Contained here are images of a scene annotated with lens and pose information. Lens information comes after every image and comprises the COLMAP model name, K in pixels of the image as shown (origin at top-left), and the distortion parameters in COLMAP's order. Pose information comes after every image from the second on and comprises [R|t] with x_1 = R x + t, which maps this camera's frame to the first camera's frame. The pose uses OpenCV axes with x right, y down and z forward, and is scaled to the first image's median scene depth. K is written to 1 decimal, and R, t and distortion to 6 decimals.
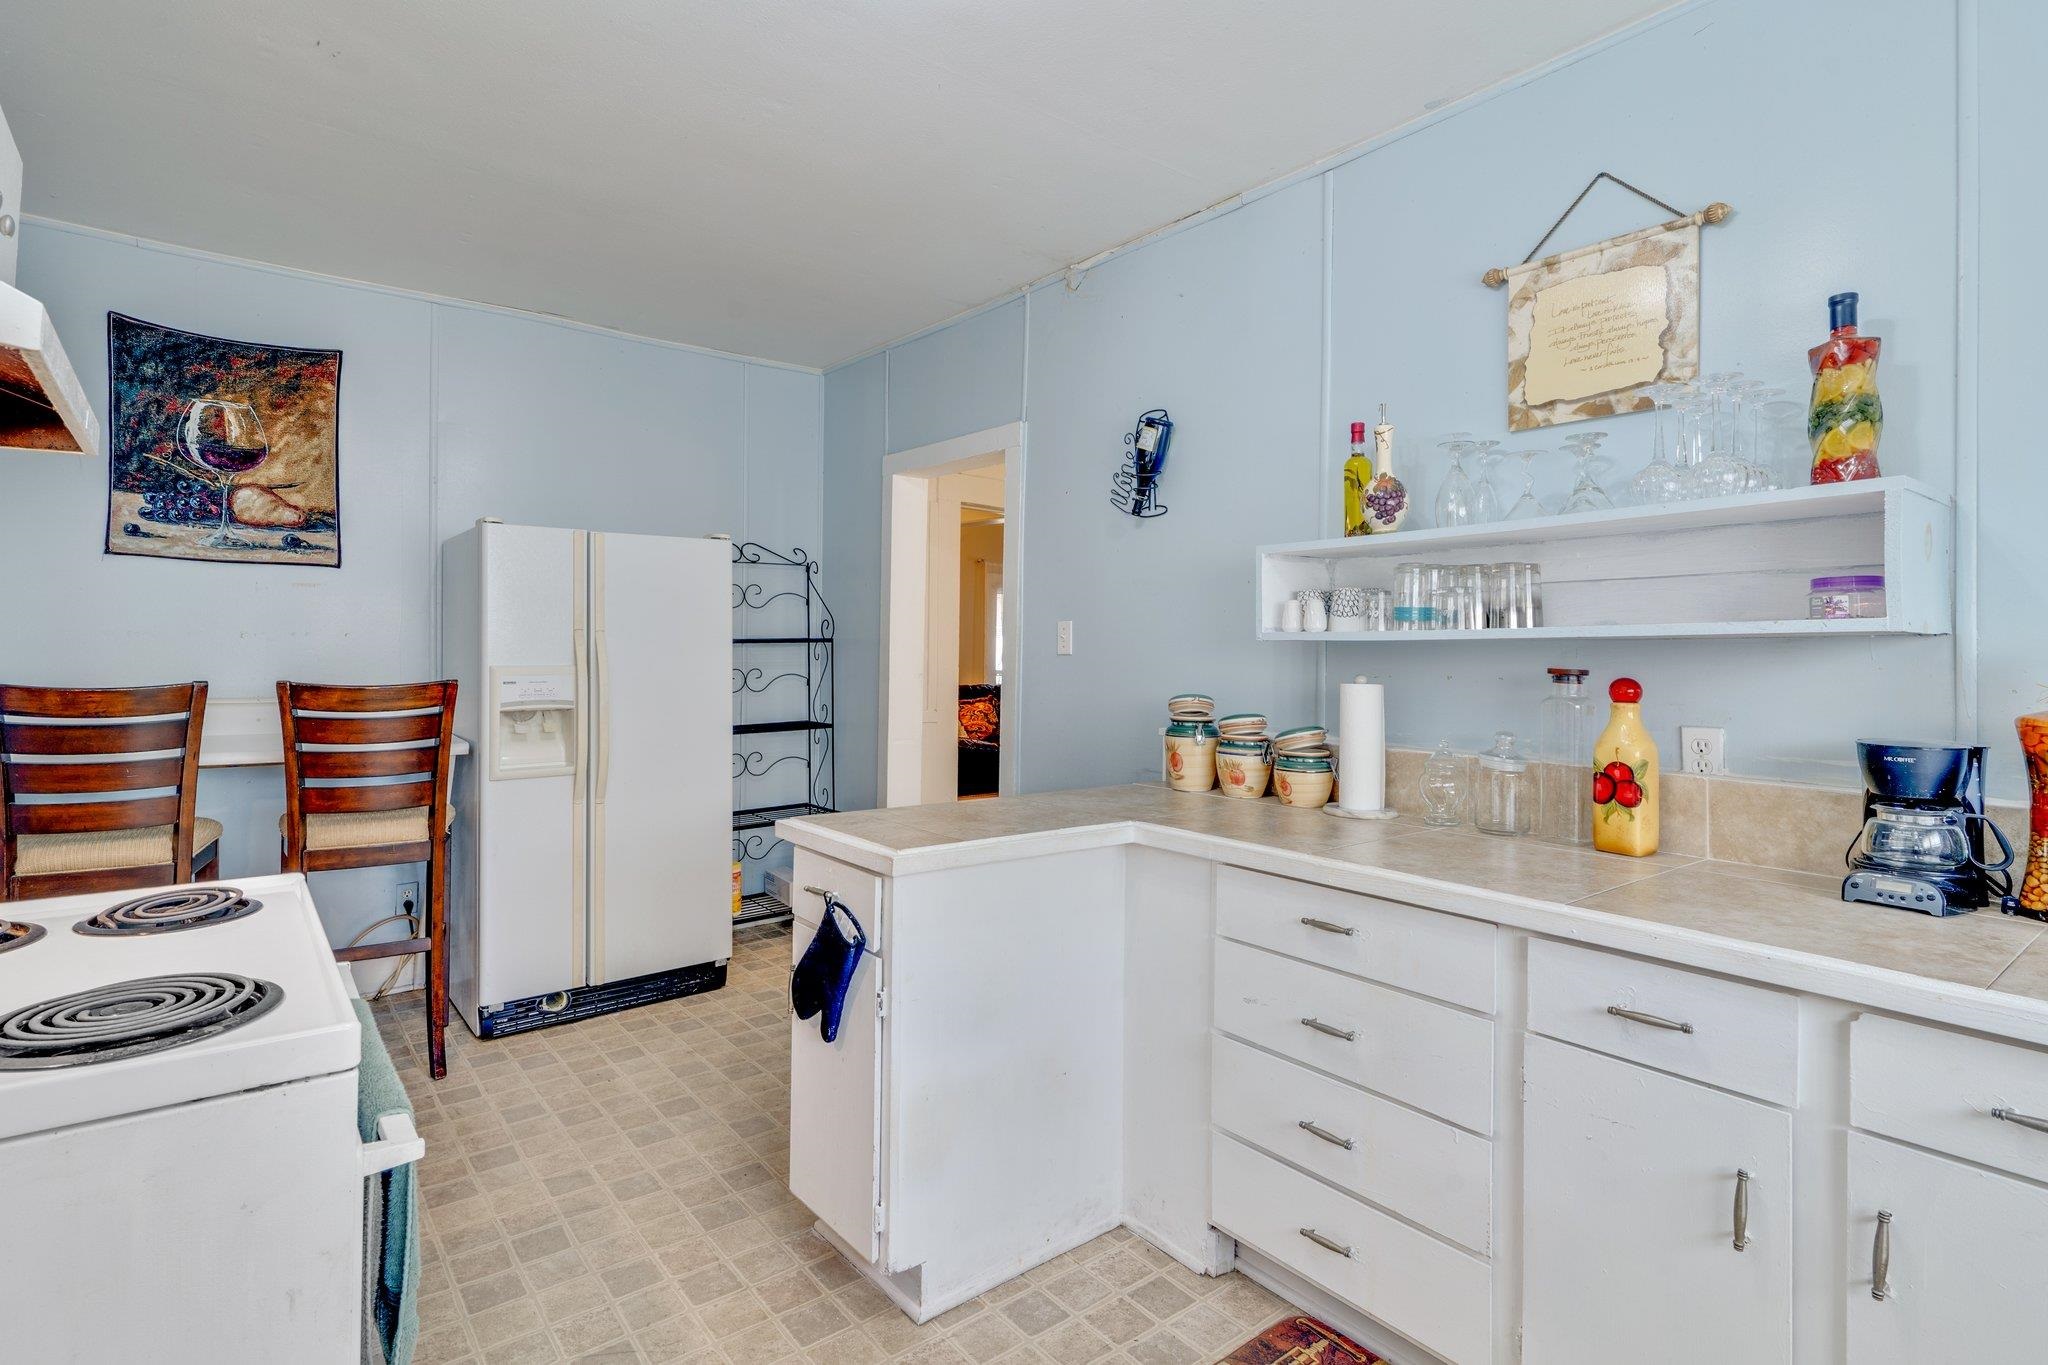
lens RADIAL K [[1013.4, 0, 1020.7], [0, 1013.4, 638.9], [0, 0, 1]] dist [-0.004929, -0.001082]
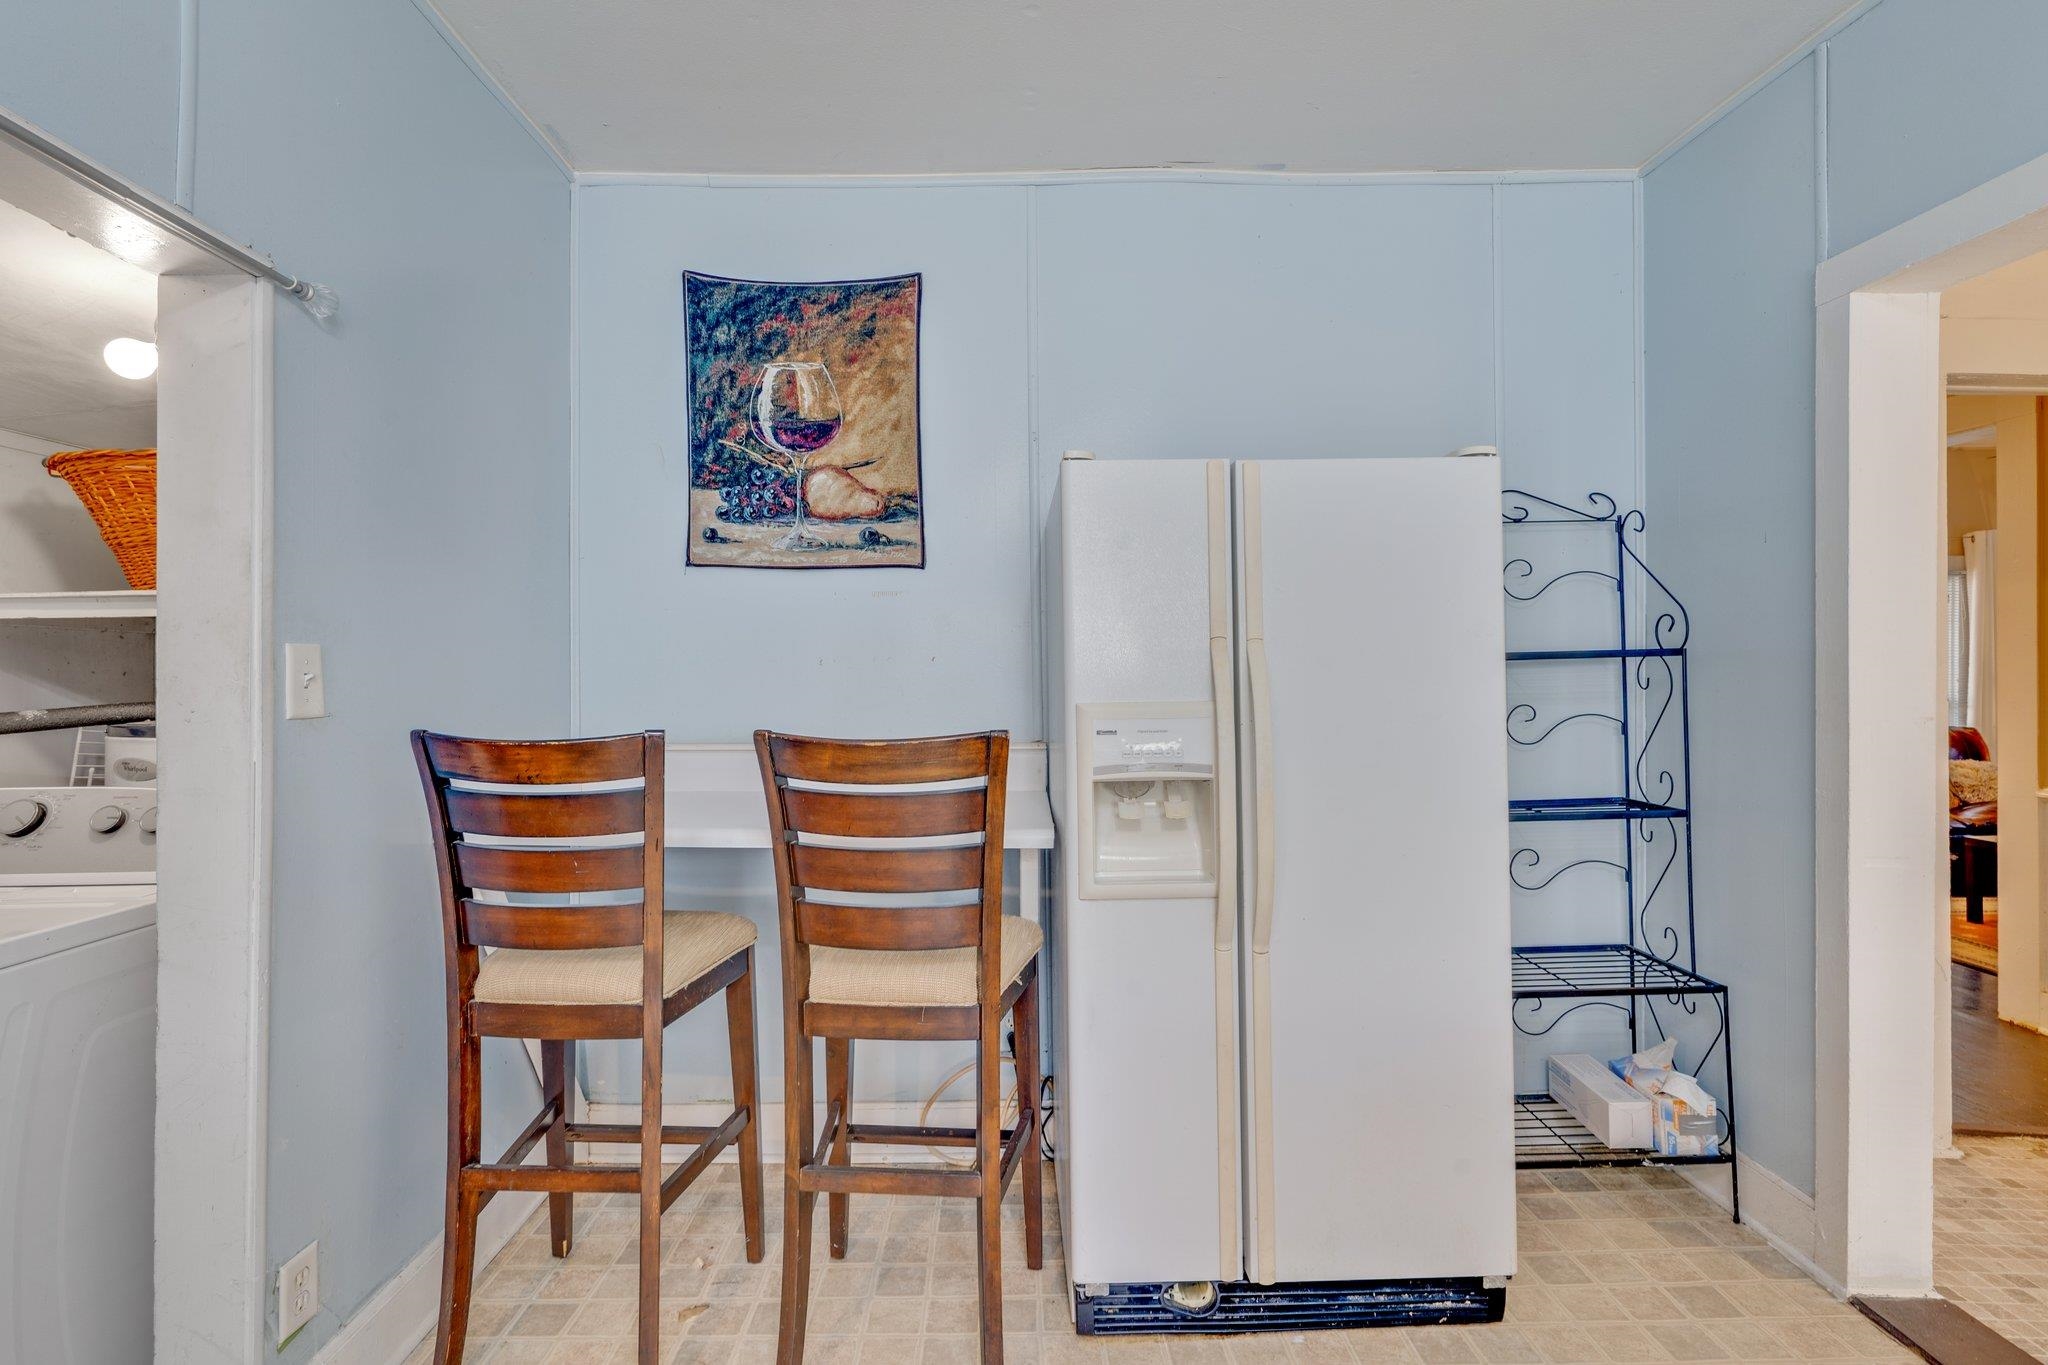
lens RADIAL K [[984.1, 0, 1019.2], [0, 984.1, 677.4], [0, 0, 1]] dist [0.002796, 0.000242]
pose [[0.790129, -0.013950, -0.612782, -0.192542], [0.019441, 0.999808, 0.002306, 0.009126], [0.612633, -0.013735, 0.790248, 0.505828]]
